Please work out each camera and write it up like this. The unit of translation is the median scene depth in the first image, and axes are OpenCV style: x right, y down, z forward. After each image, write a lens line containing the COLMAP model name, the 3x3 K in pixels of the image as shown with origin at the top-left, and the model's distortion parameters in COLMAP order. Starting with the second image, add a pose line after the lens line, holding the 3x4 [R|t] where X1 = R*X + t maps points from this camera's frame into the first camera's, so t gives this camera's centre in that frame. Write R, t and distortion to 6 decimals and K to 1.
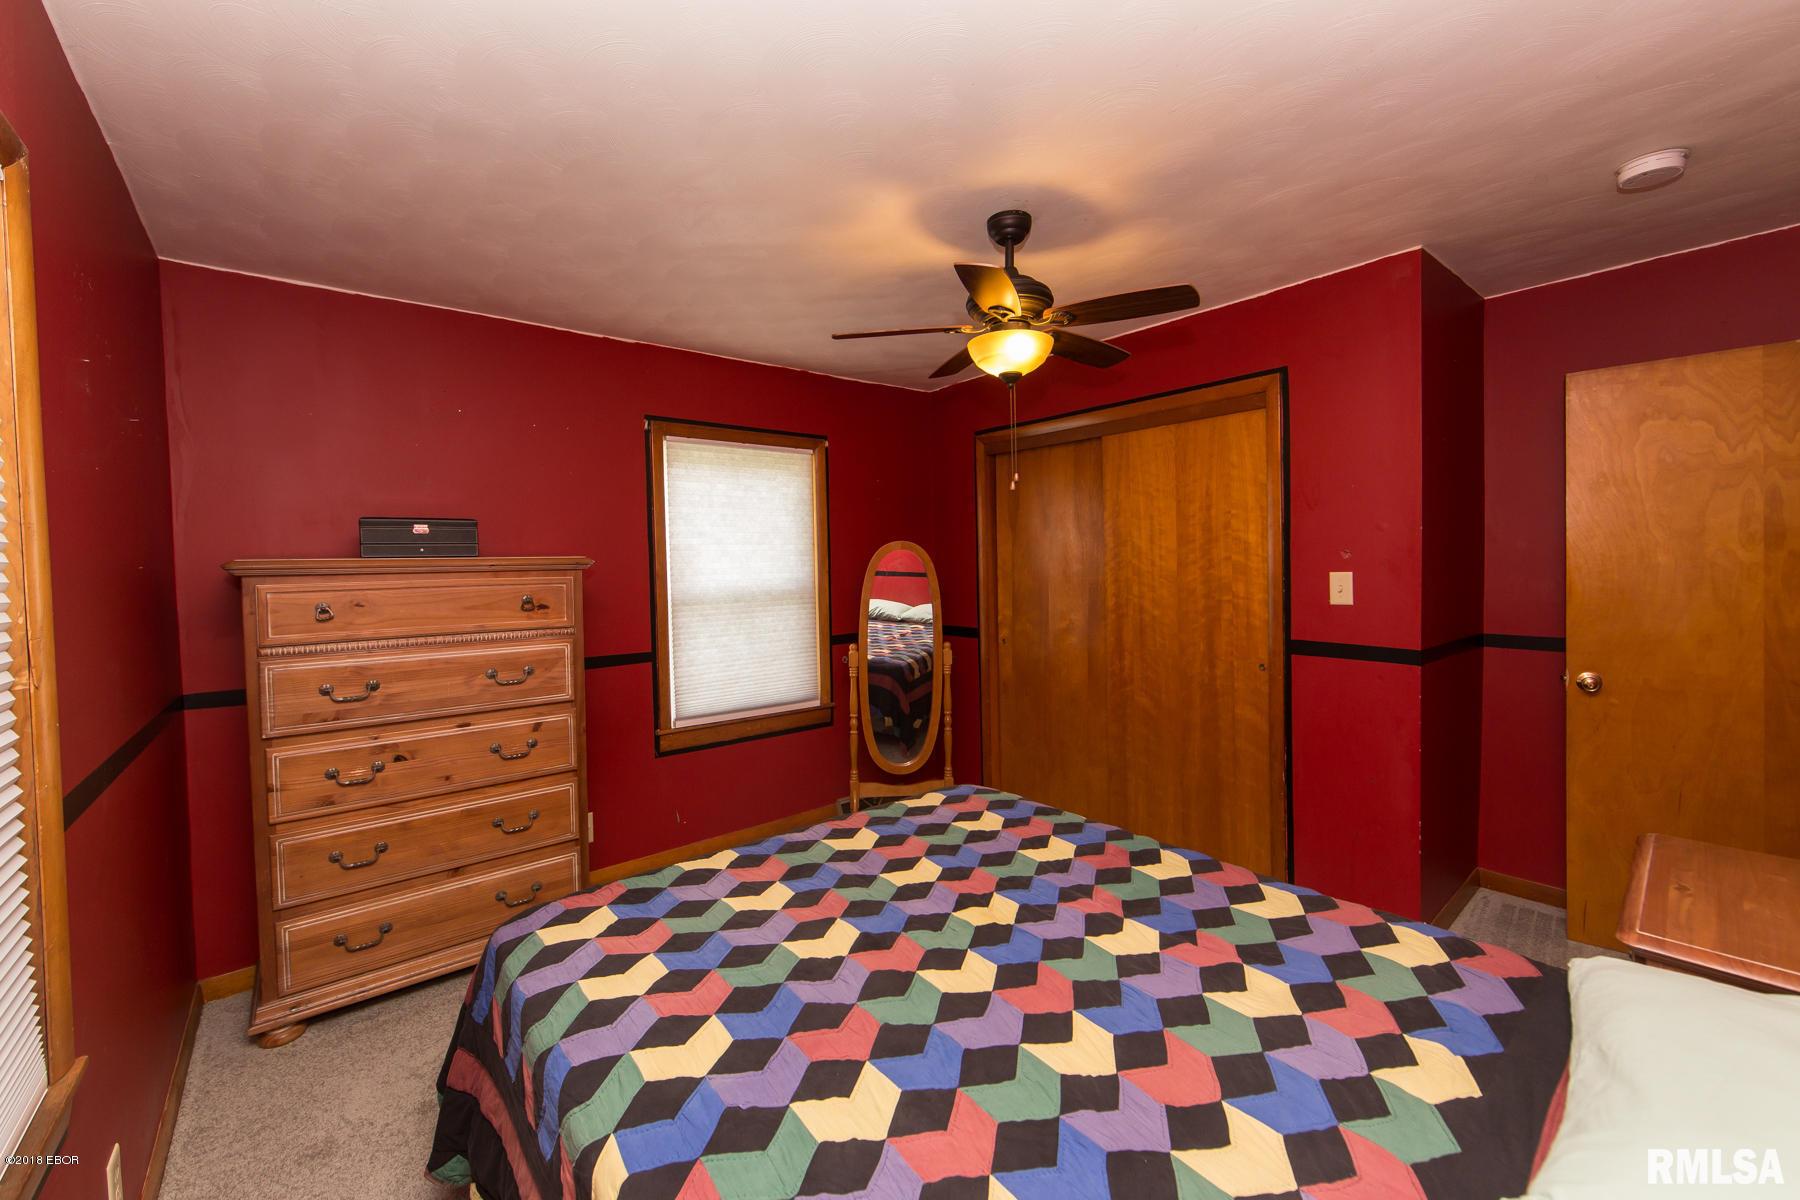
lens RADIAL K [[727.5, 0, 896.7], [0, 727.5, 592.5], [0, 0, 1]] dist [0.002978, 0.000831]
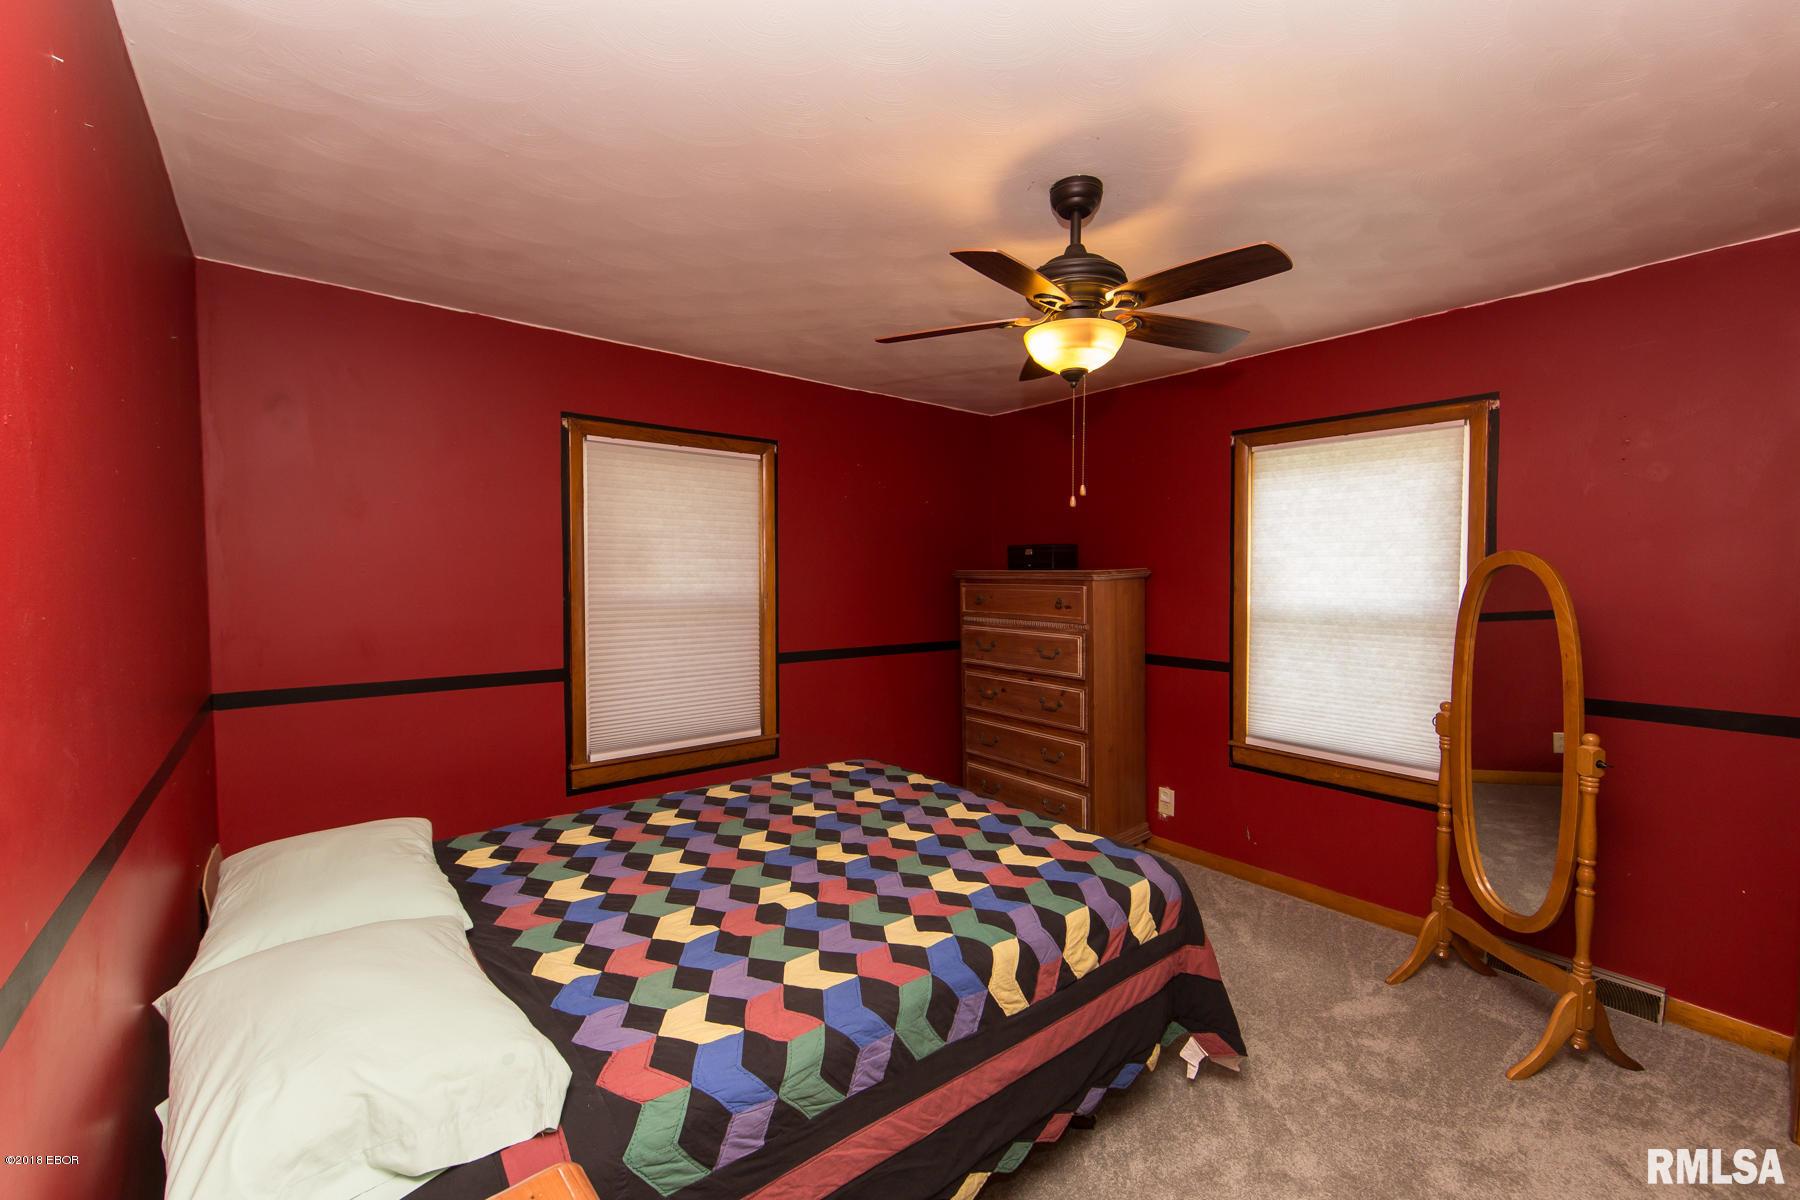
lens RADIAL K [[727.5, 0, 893.9], [0, 727.5, 591.8], [0, 0, 1]] dist [0.002978, 0.000831]
pose [[-0.014268, 0.047792, -0.998755, 0.850191], [-0.041753, 0.997957, 0.048351, -0.058966], [0.999026, 0.042391, -0.012243, 0.661816]]
